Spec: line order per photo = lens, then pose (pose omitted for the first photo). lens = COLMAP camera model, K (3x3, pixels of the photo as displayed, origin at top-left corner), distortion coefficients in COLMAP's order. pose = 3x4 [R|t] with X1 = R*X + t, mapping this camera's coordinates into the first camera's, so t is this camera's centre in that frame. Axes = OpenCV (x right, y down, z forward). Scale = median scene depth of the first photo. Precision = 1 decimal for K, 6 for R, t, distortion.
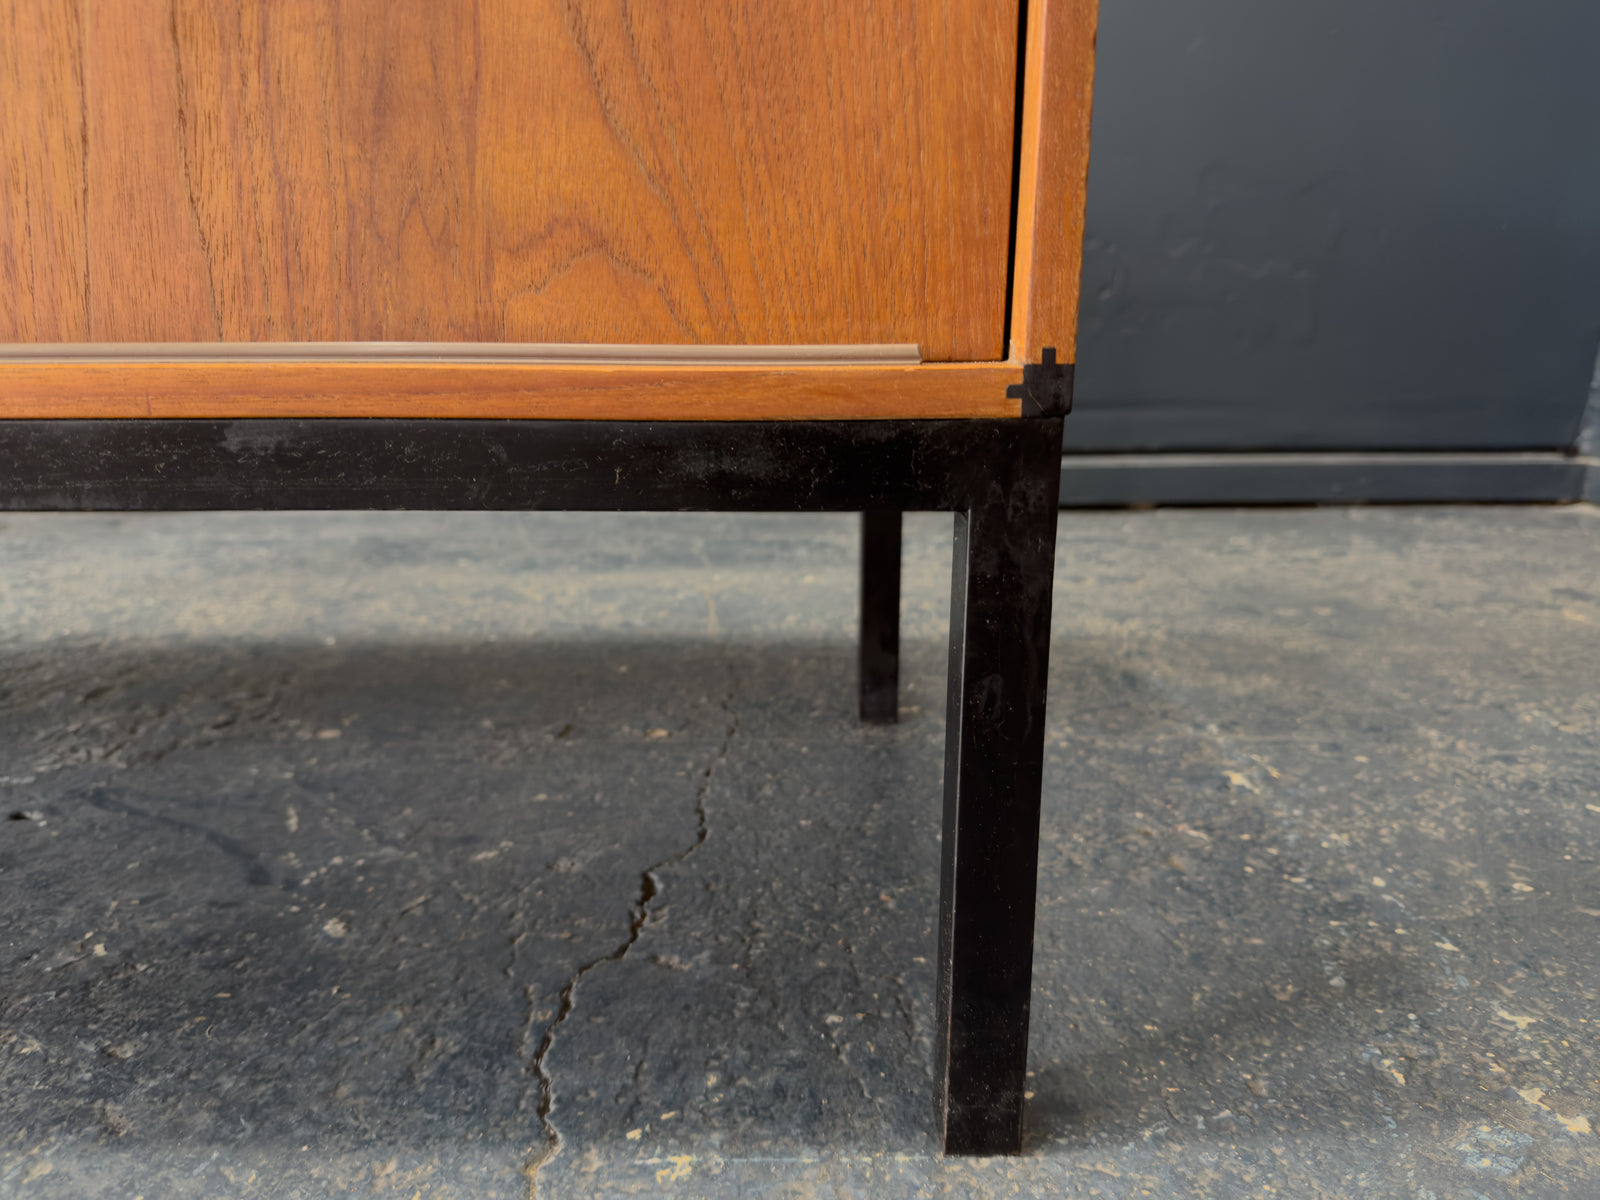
lens RADIAL K [[1206.3, 0, 798.1], [0, 1206.3, 593.7], [0, 0, 1]] dist [-0.003130, -0.025553]
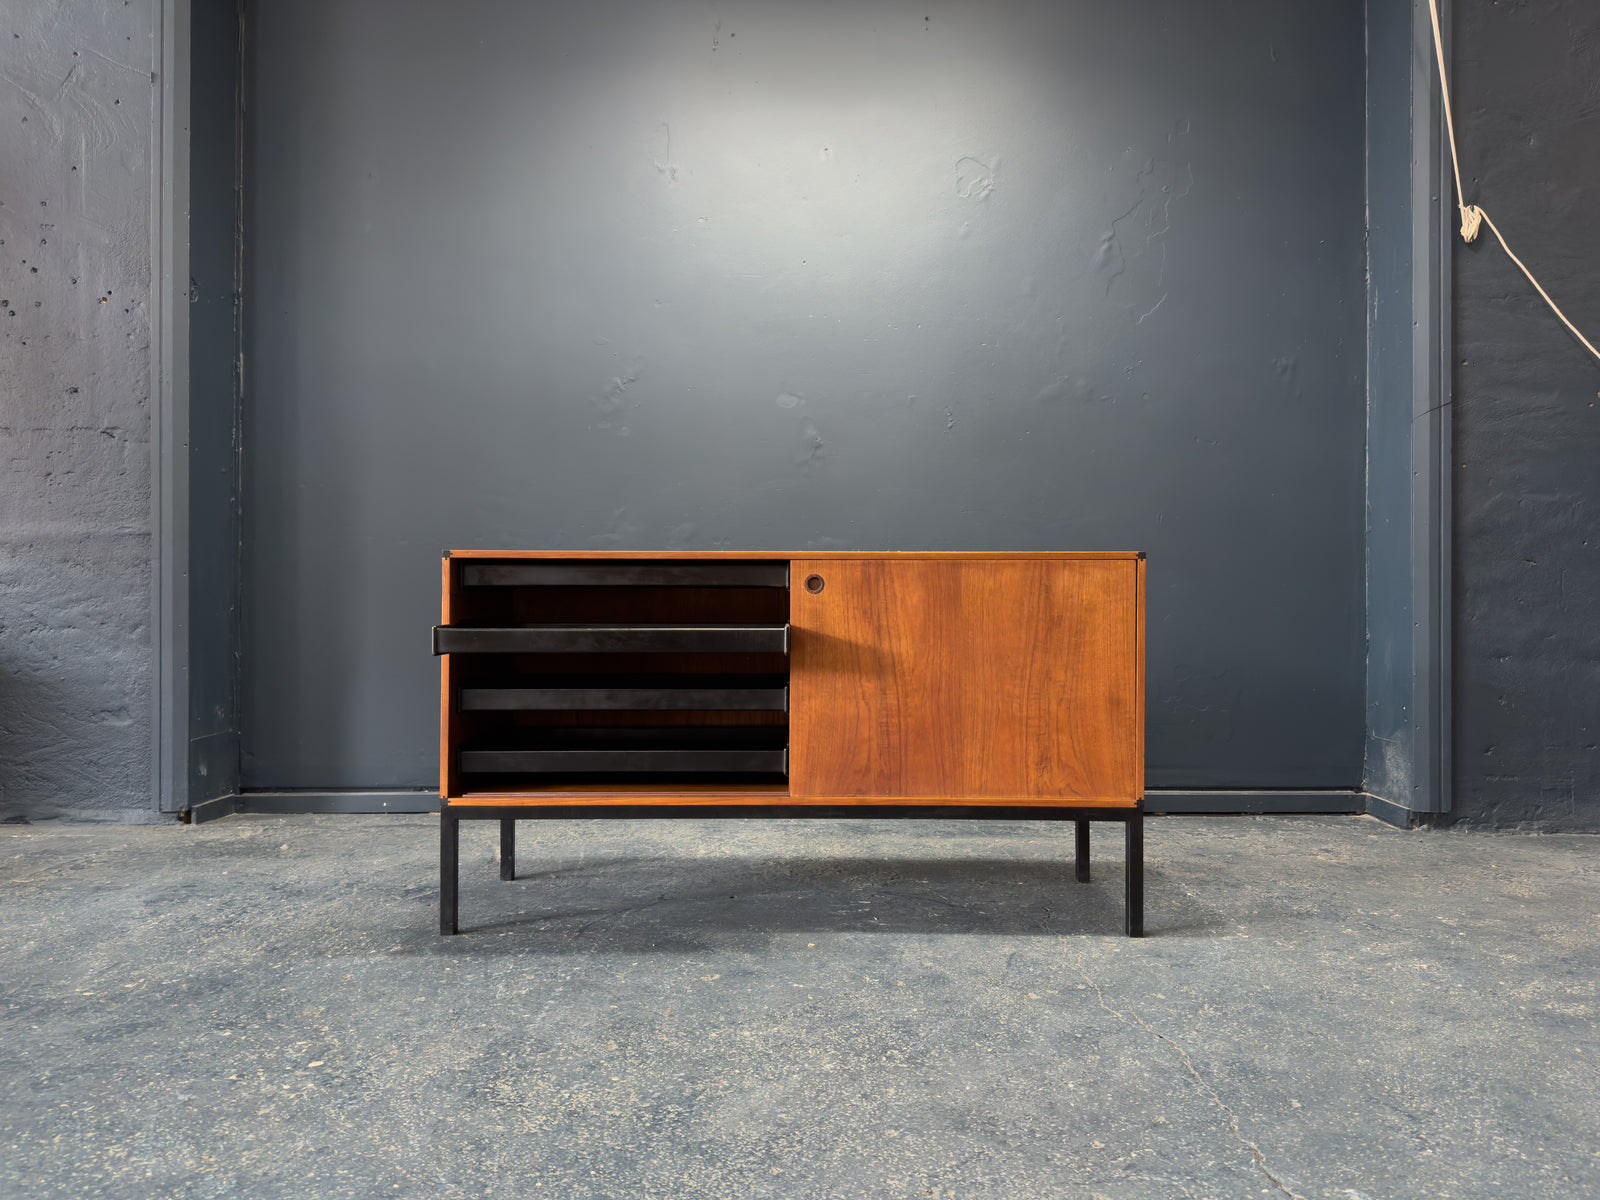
lens RADIAL K [[1147.4, 0, 796.7], [0, 1147.4, 599.2], [0, 0, 1]] dist [-0.000235, -0.004646]
pose [[0.999564, 0.002523, -0.029435, -0.861557], [-0.009598, 0.970028, -0.242802, 0.168971], [0.027941, 0.242978, 0.969629, -3.117394]]
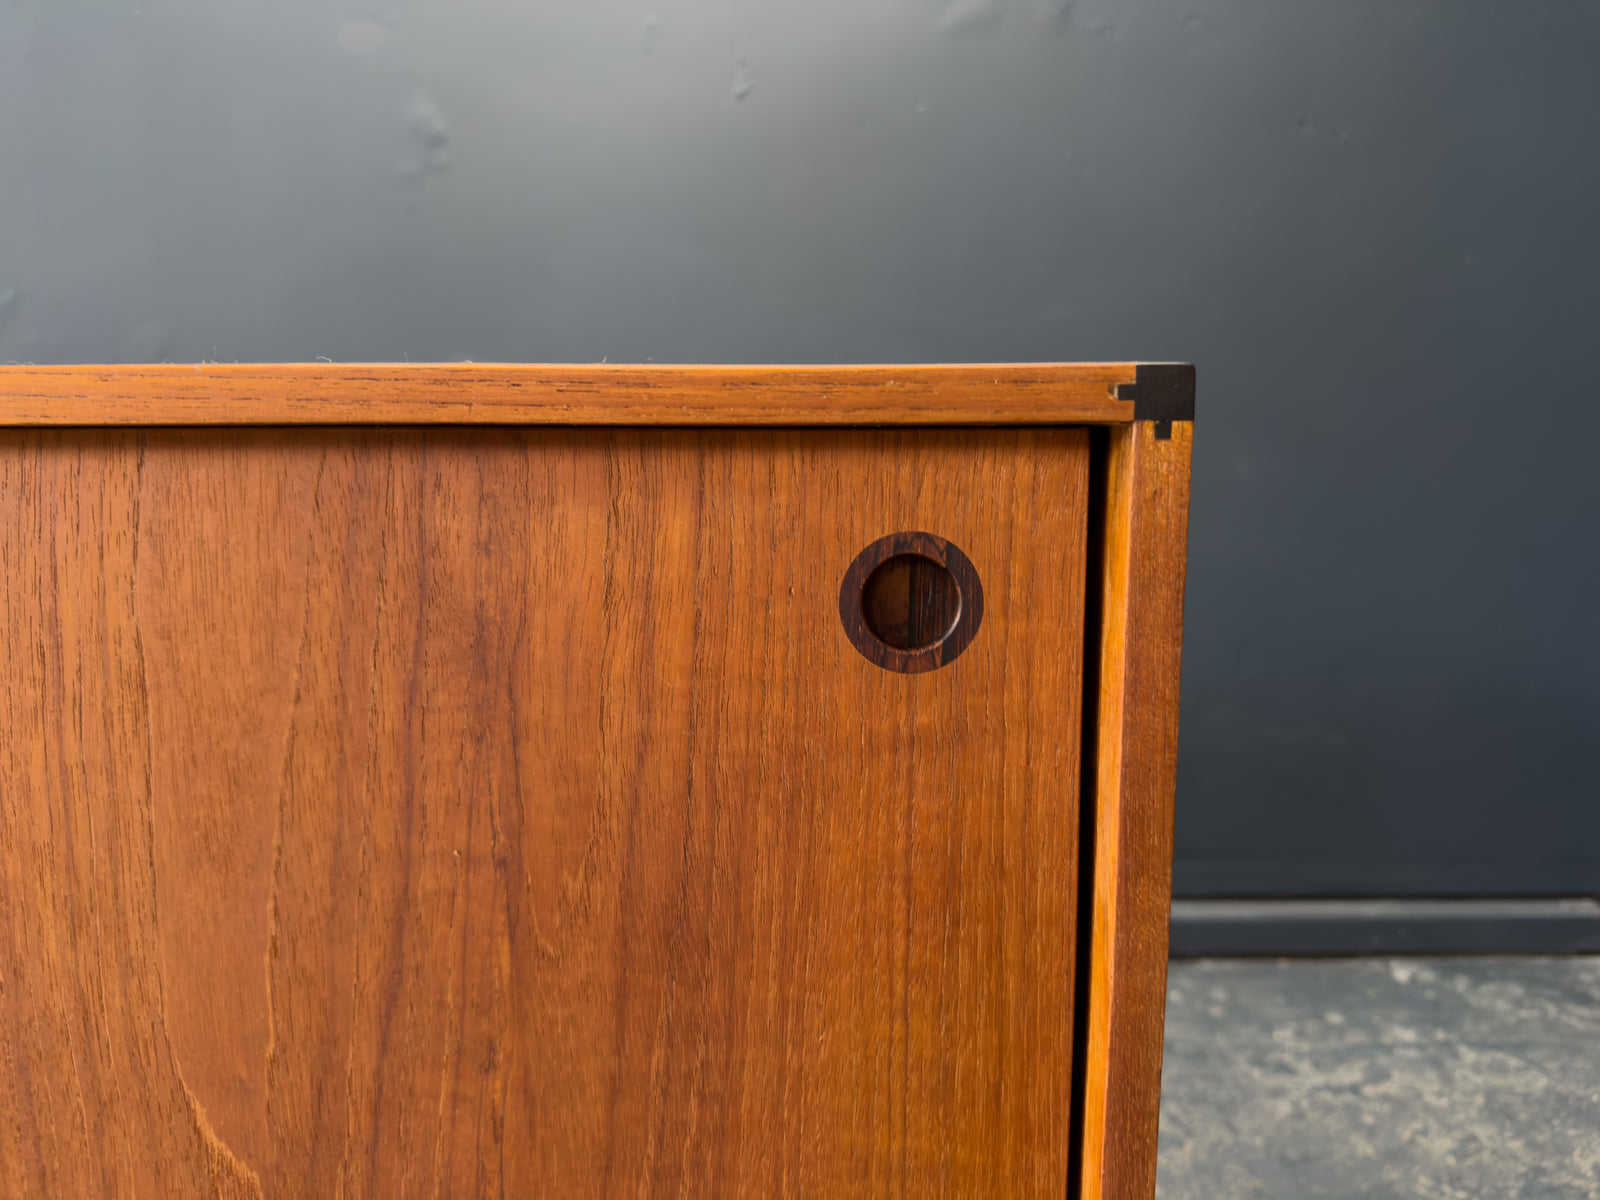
lens RADIAL K [[1158.8, 0, 799.8], [0, 1158.8, 603.7], [0, 0, 1]] dist [-0.022605, 0.000474]
pose [[0.998908, 0.004819, -0.046461, -0.002252], [-0.009925, 0.993847, -0.110314, -0.715824], [0.045644, 0.110655, 0.992810, -0.077142]]
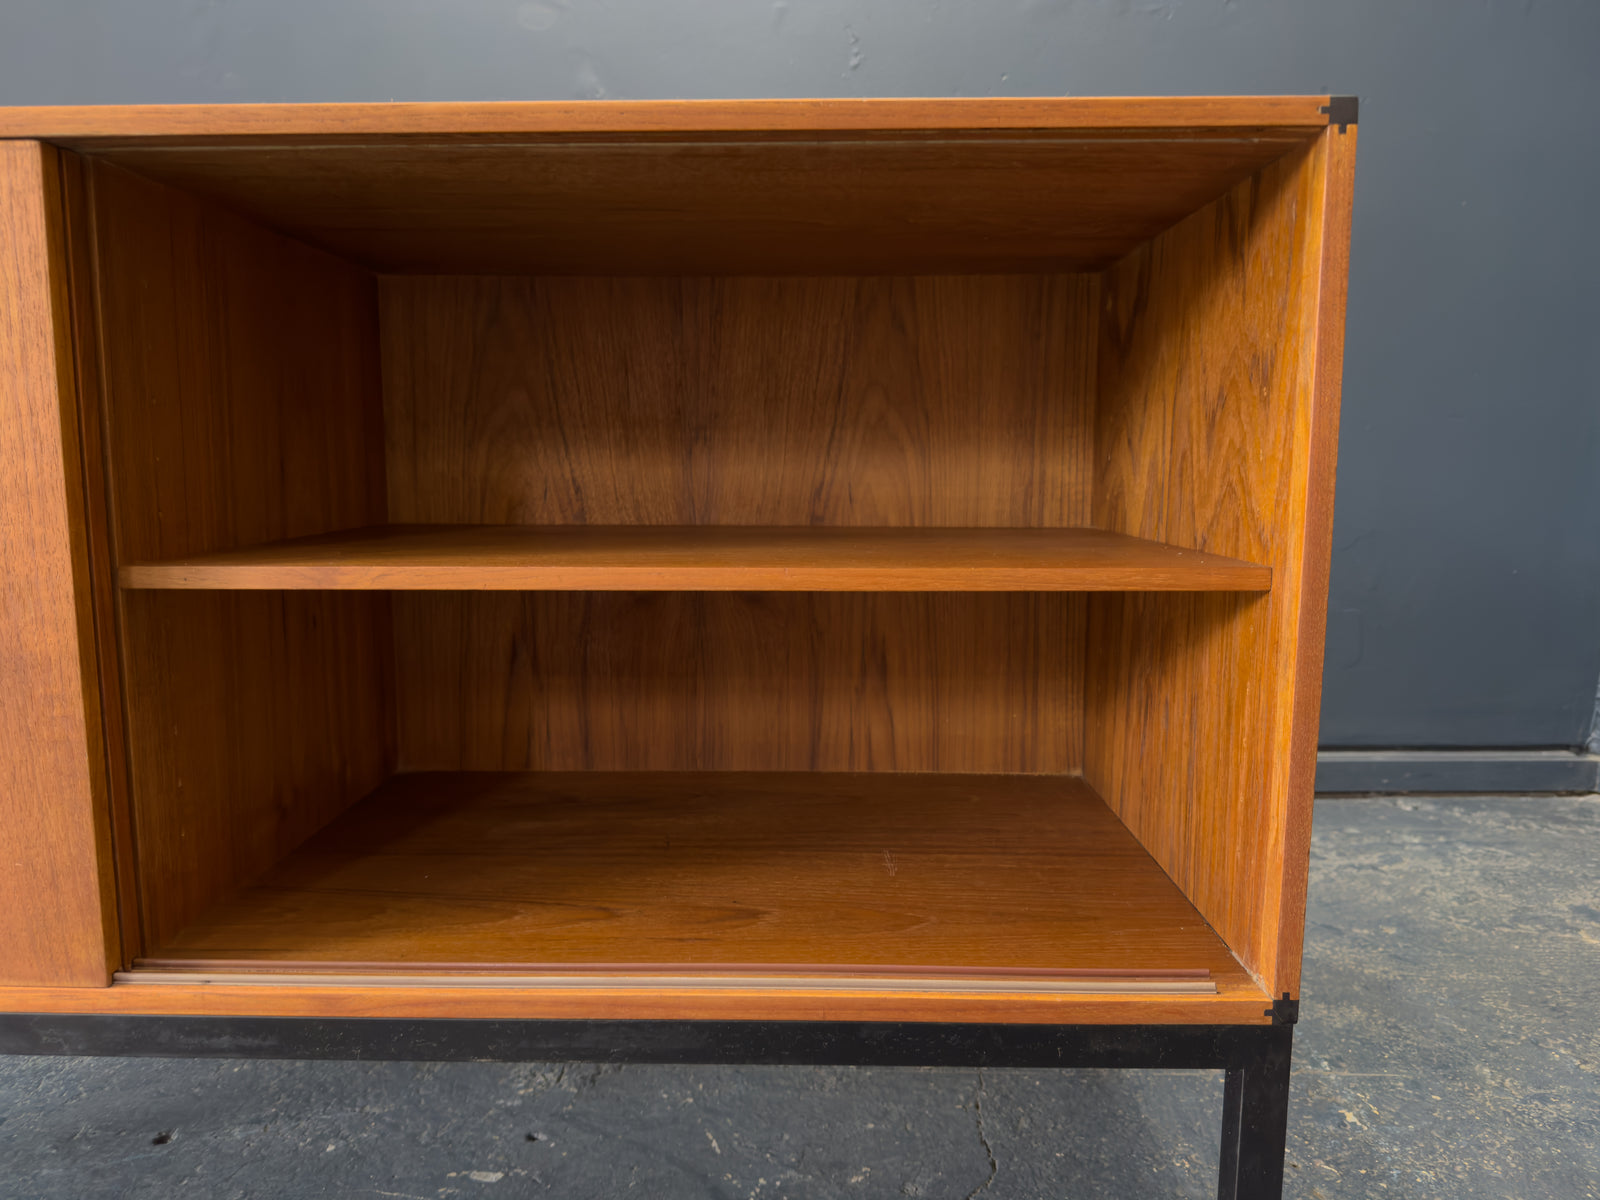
lens RADIAL K [[1140.6, 0, 795.9], [0, 1140.6, 619.1], [0, 0, 1]] dist [-0.002185, -0.004687]
pose [[0.999192, 0.003872, -0.040014, -0.286686], [-0.008166, 0.994148, -0.107715, -0.335035], [0.039363, 0.107955, 0.993376, -0.516031]]
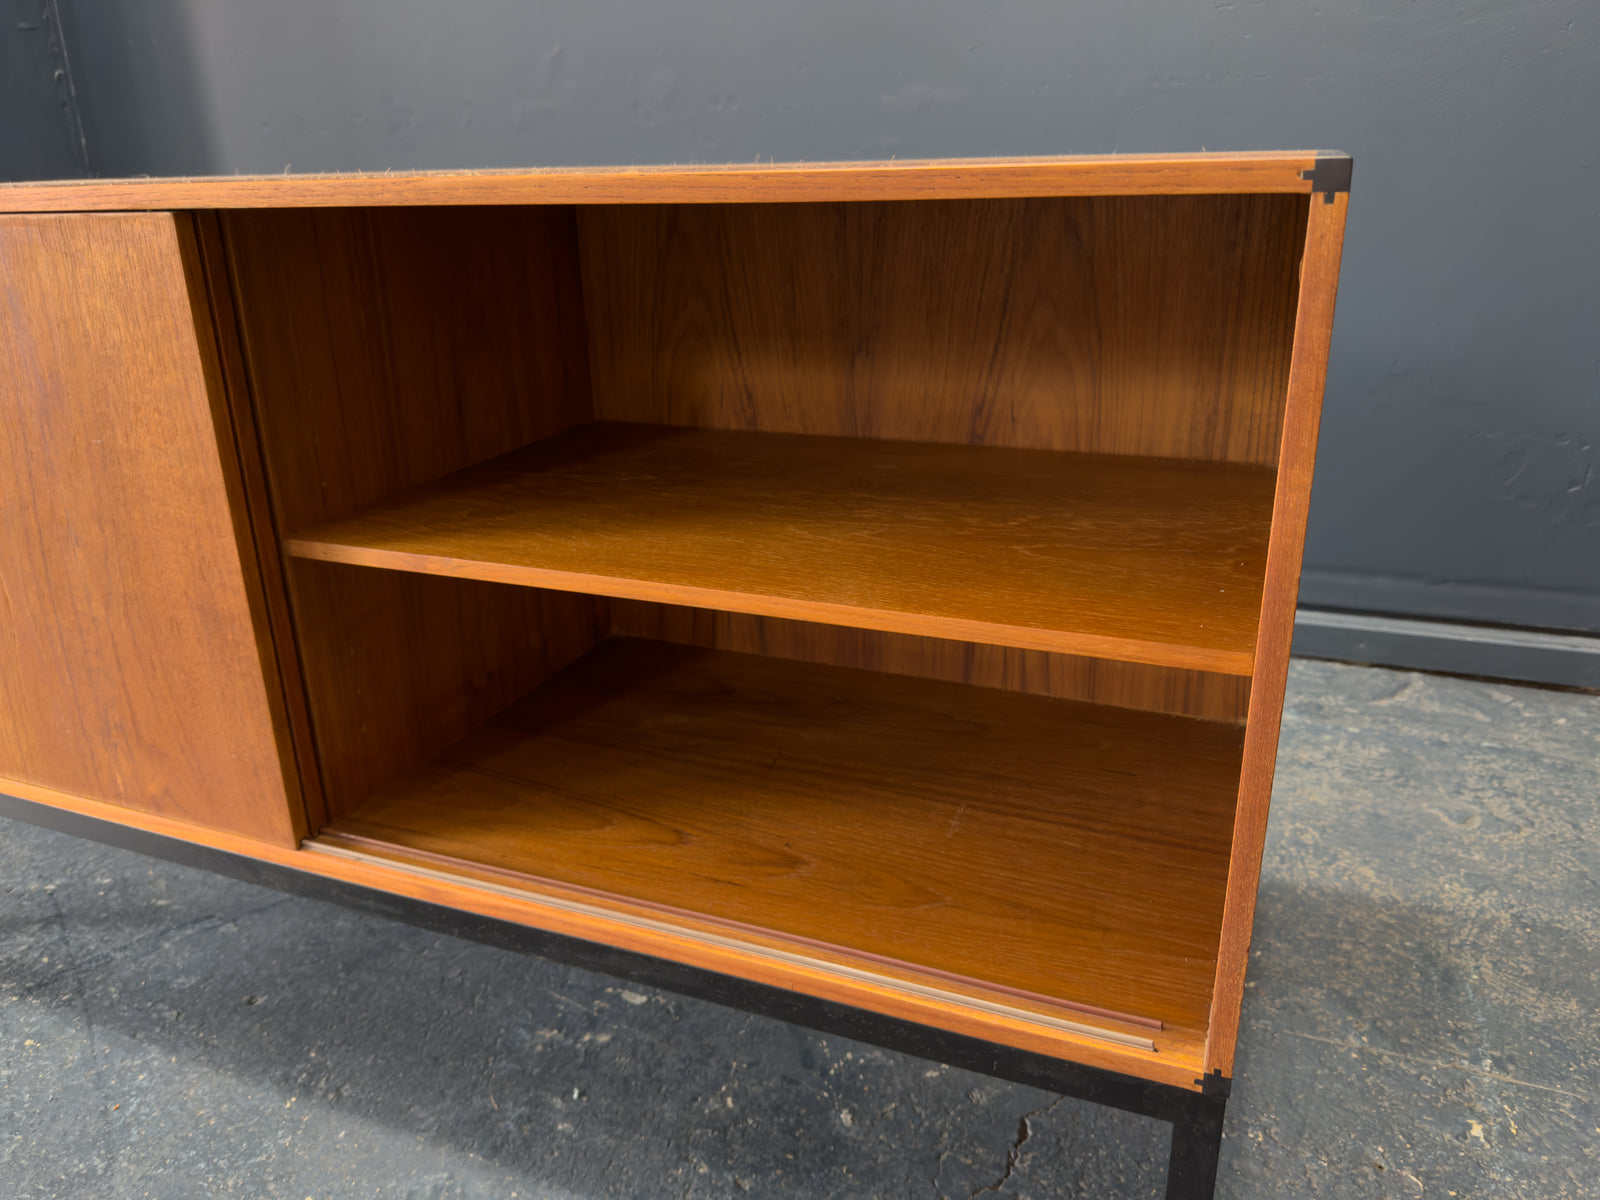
lens RADIAL K [[1192.8, 0, 808.7], [0, 1192.8, 599.1], [0, 0, 1]] dist [-0.001124, -0.008066]
pose [[0.917667, 0.116439, -0.379907, 0.136971], [-0.071570, 0.988899, 0.130213, -0.647001], [0.390852, -0.092302, 0.915814, -0.528279]]
